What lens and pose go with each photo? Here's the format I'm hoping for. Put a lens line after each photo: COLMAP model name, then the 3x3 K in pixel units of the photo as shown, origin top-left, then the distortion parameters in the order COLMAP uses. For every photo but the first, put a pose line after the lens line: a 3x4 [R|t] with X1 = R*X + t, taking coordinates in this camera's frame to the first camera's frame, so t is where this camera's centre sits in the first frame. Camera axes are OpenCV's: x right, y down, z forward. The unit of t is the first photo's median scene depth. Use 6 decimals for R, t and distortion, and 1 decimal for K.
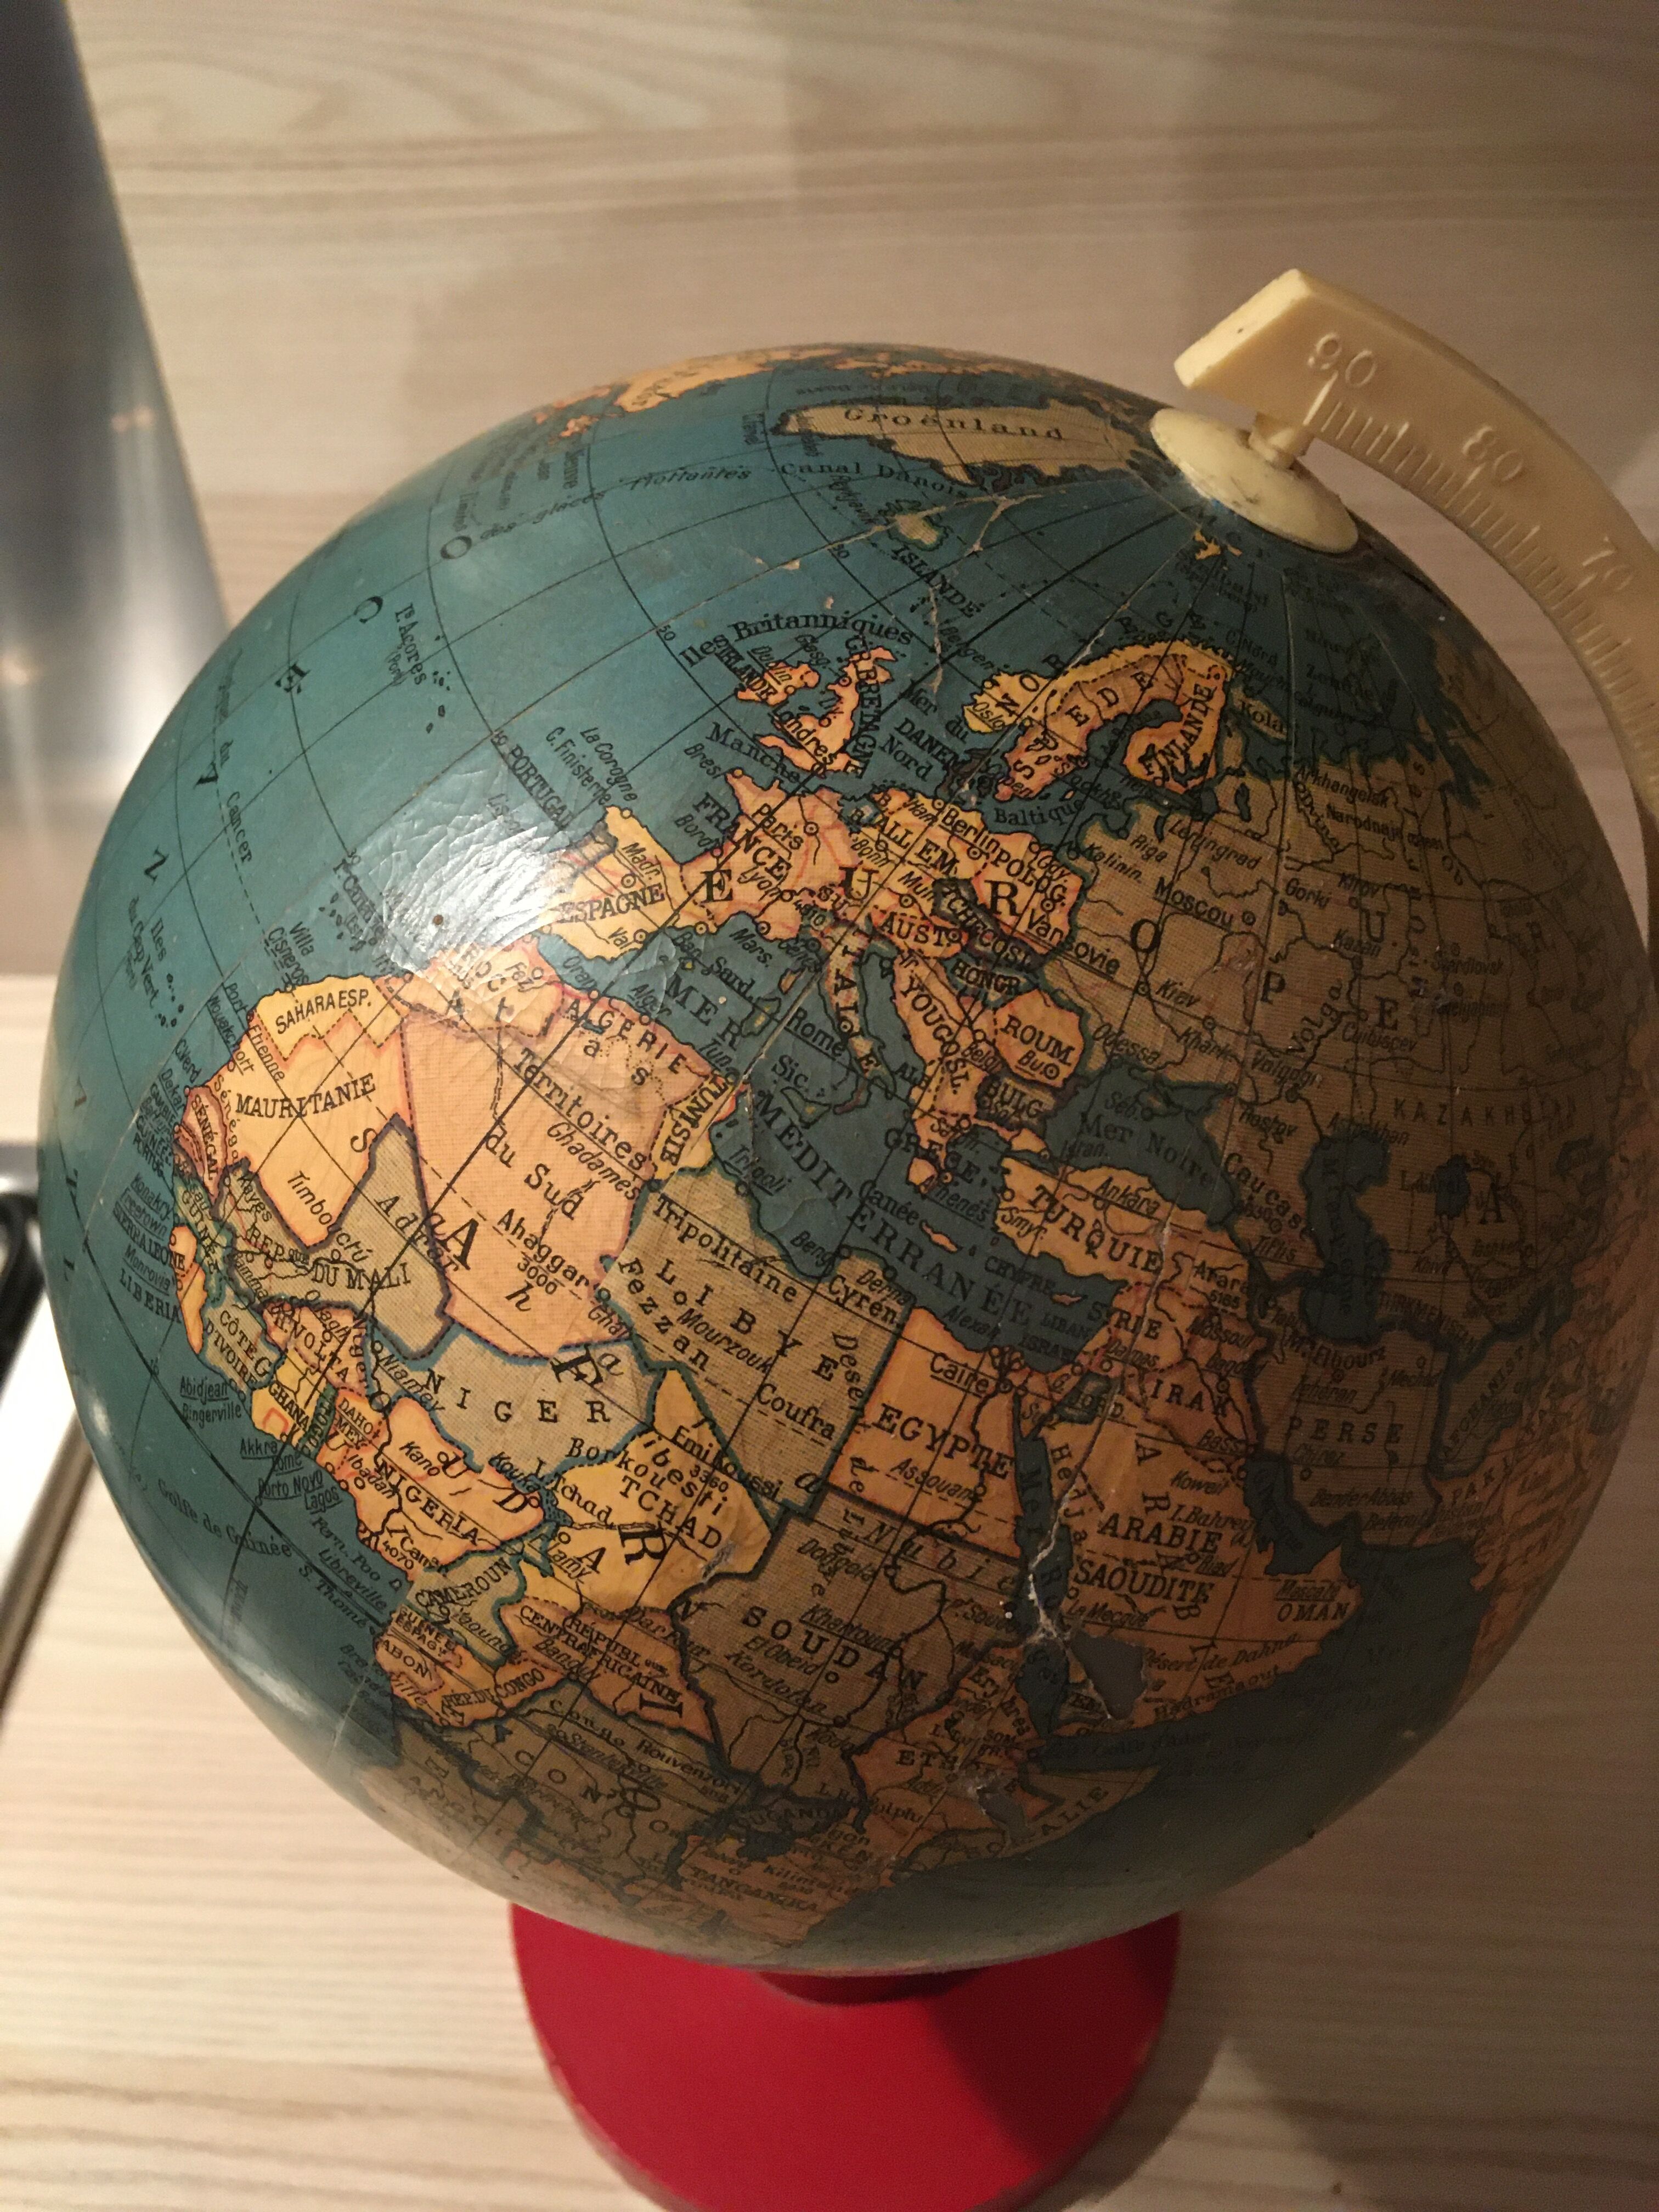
lens RADIAL K [[1840.8, 0, 810.8], [0, 1840.8, 1115.0], [0, 0, 1]] dist [0.099106, -0.172750]
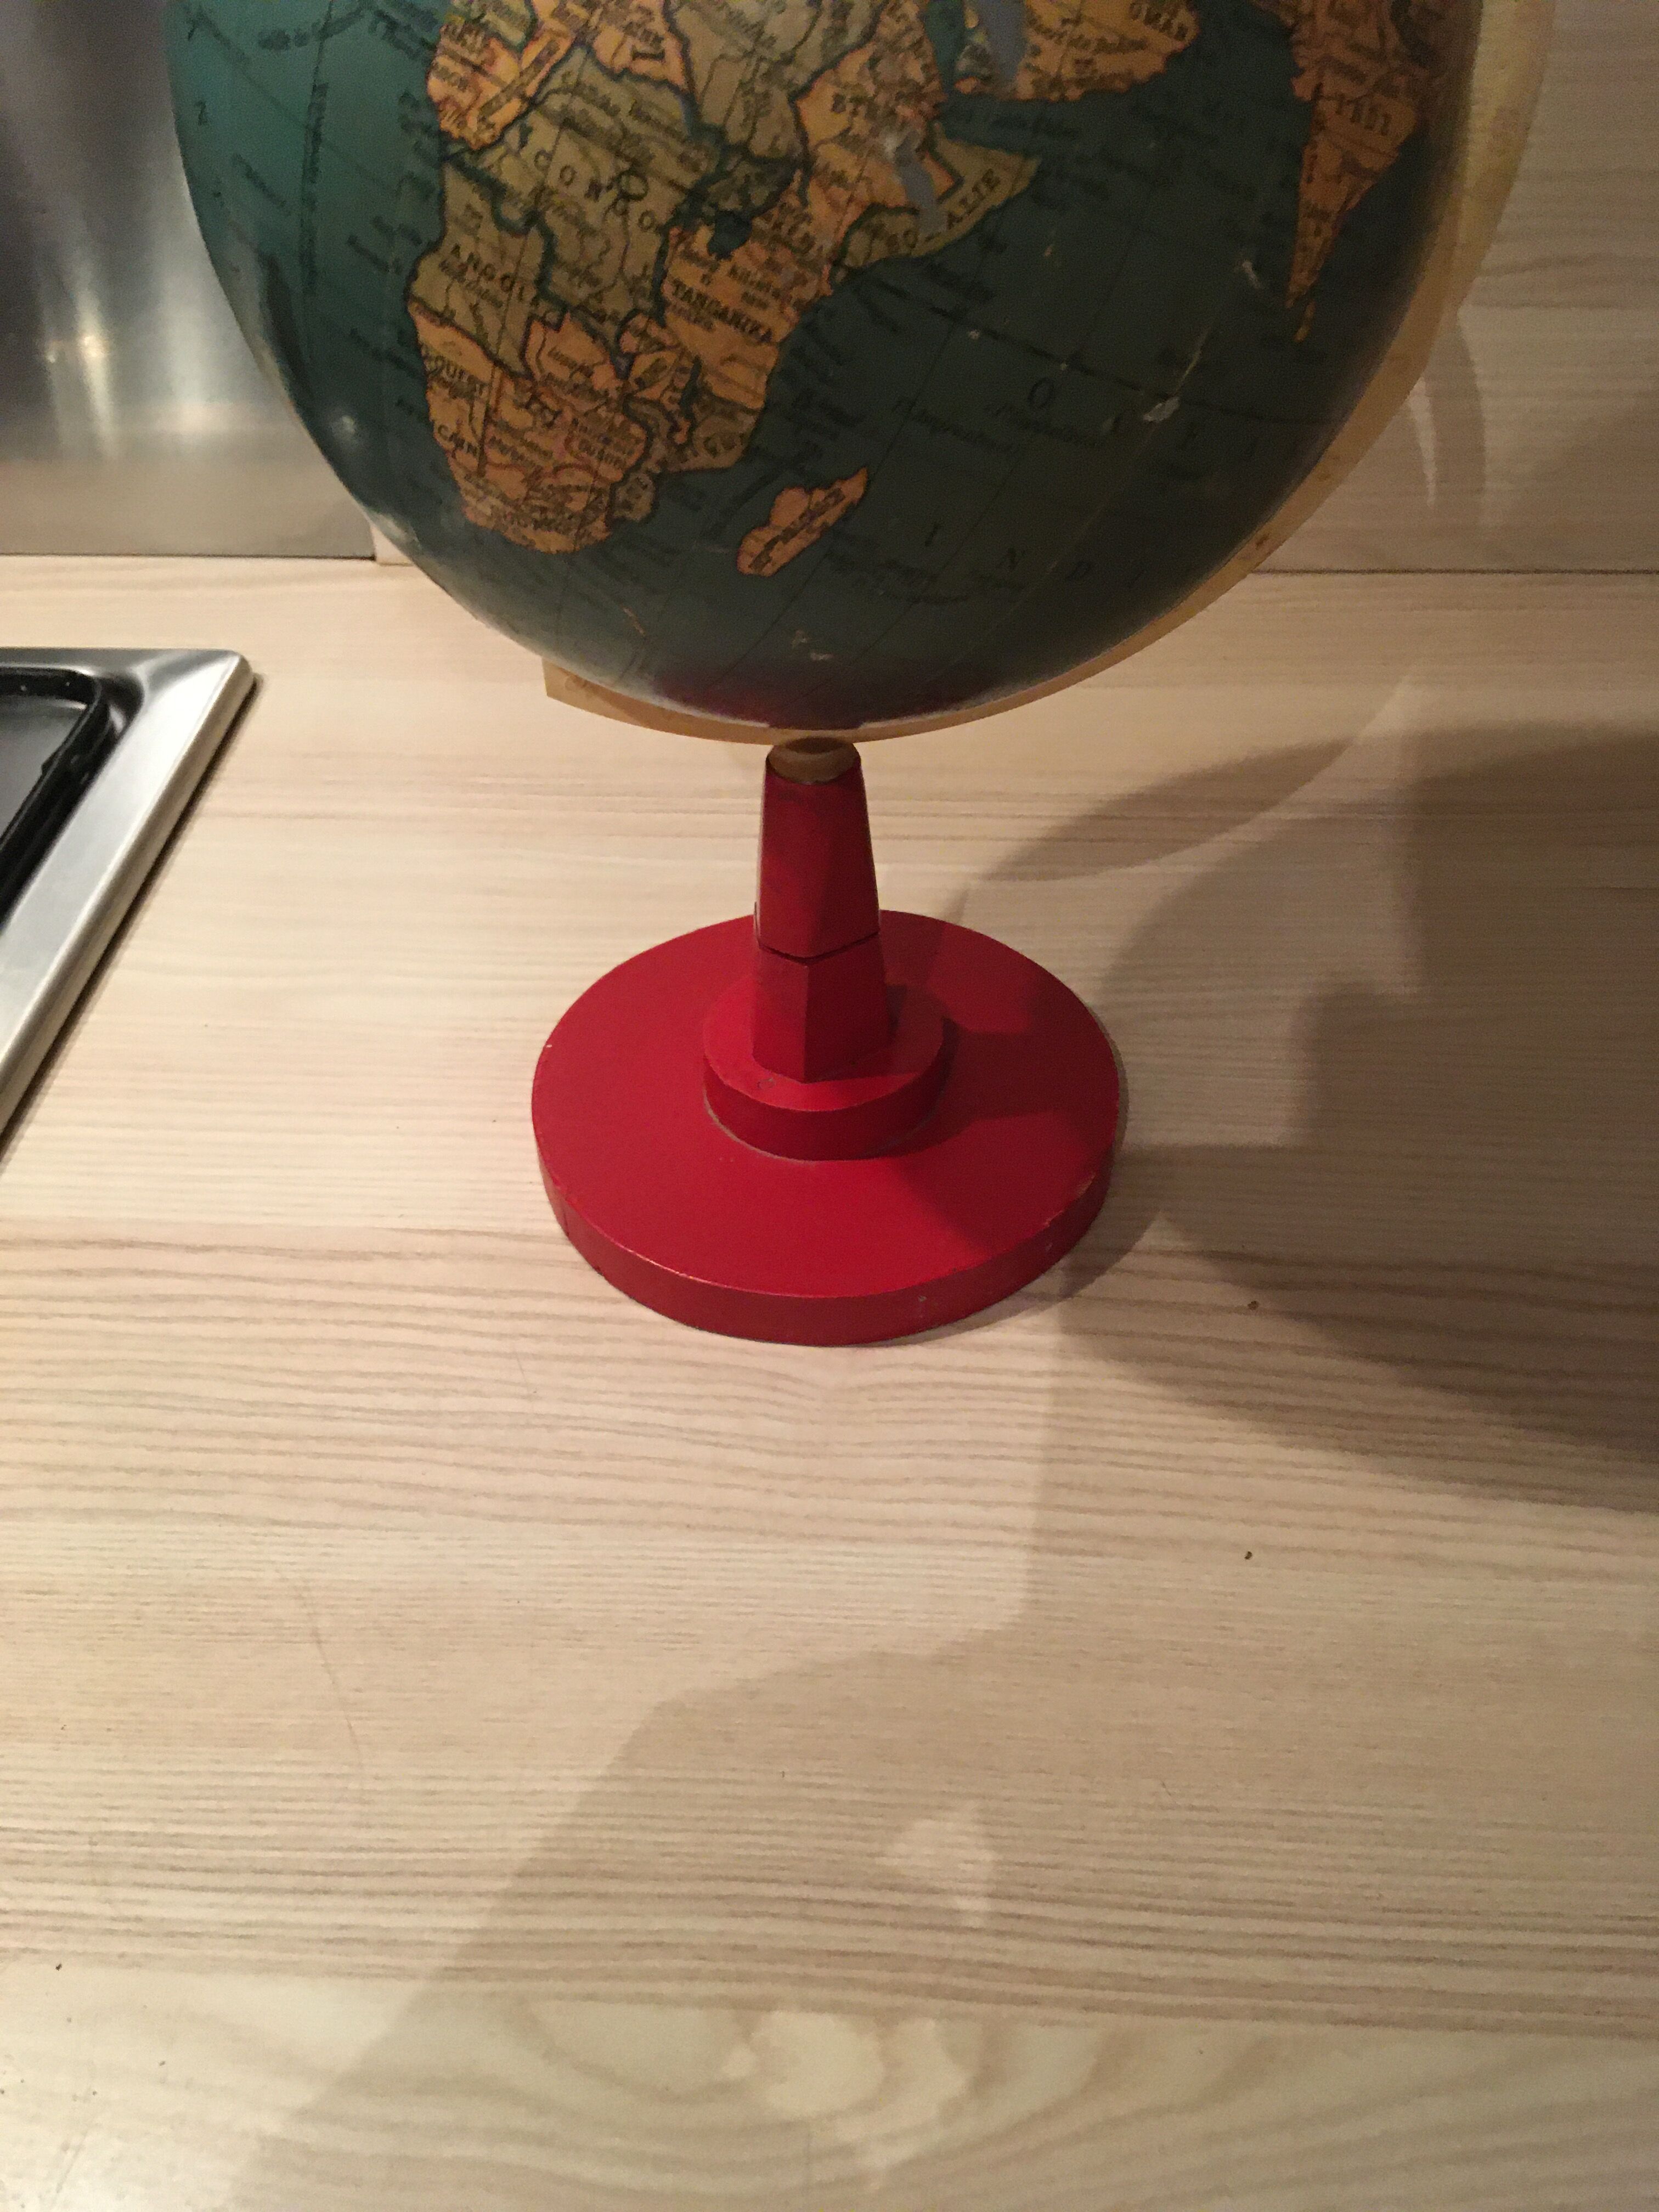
lens RADIAL K [[1840.8, 0, 824.4], [0, 1840.8, 1146.5], [0, 0, 1]] dist [0.099106, -0.172750]
pose [[0.999829, 0.016606, -0.008180, 0.059588], [-0.016808, 0.999539, -0.025287, 1.022322], [0.007756, 0.025420, 0.999647, -0.252305]]
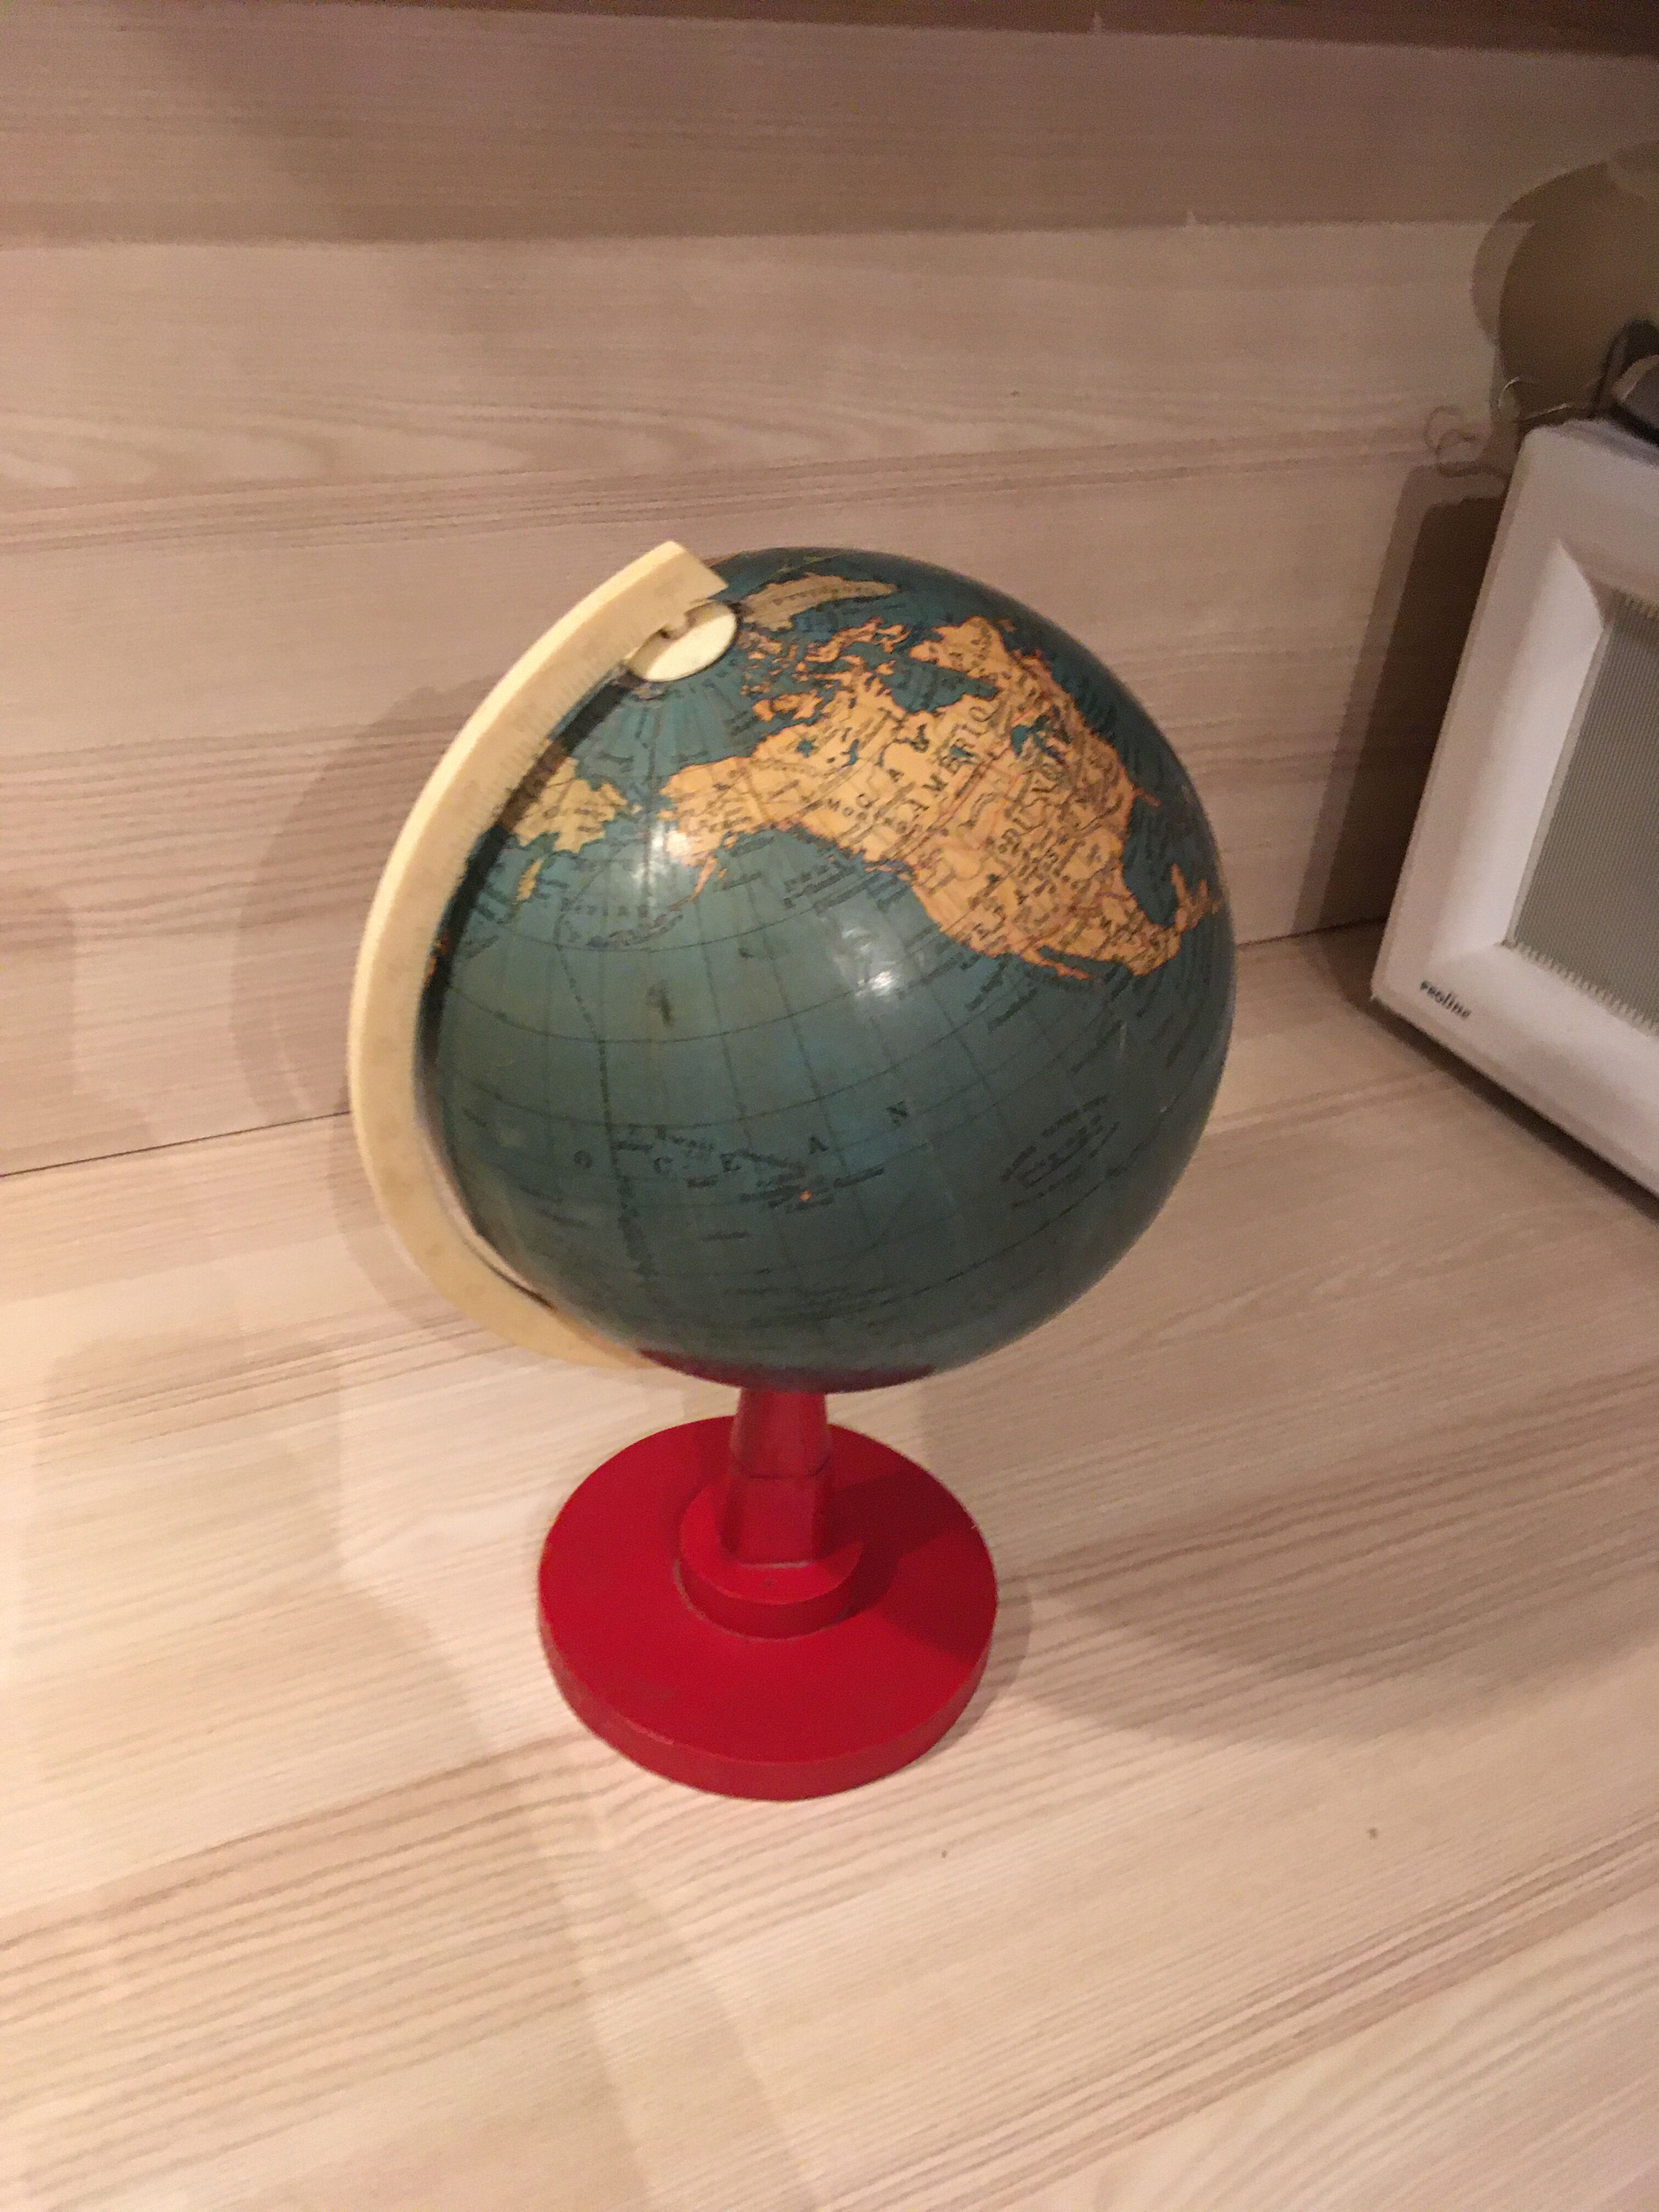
lens RADIAL K [[1840.8, 0, 819.7], [0, 1840.8, 1134.5], [0, 0, 1]] dist [0.099106, -0.172750]
pose [[0.868576, -0.193419, 0.456251, -0.735600], [0.272459, 0.955432, -0.113648, 0.627249], [-0.413935, 0.223022, 0.882564, -0.919042]]
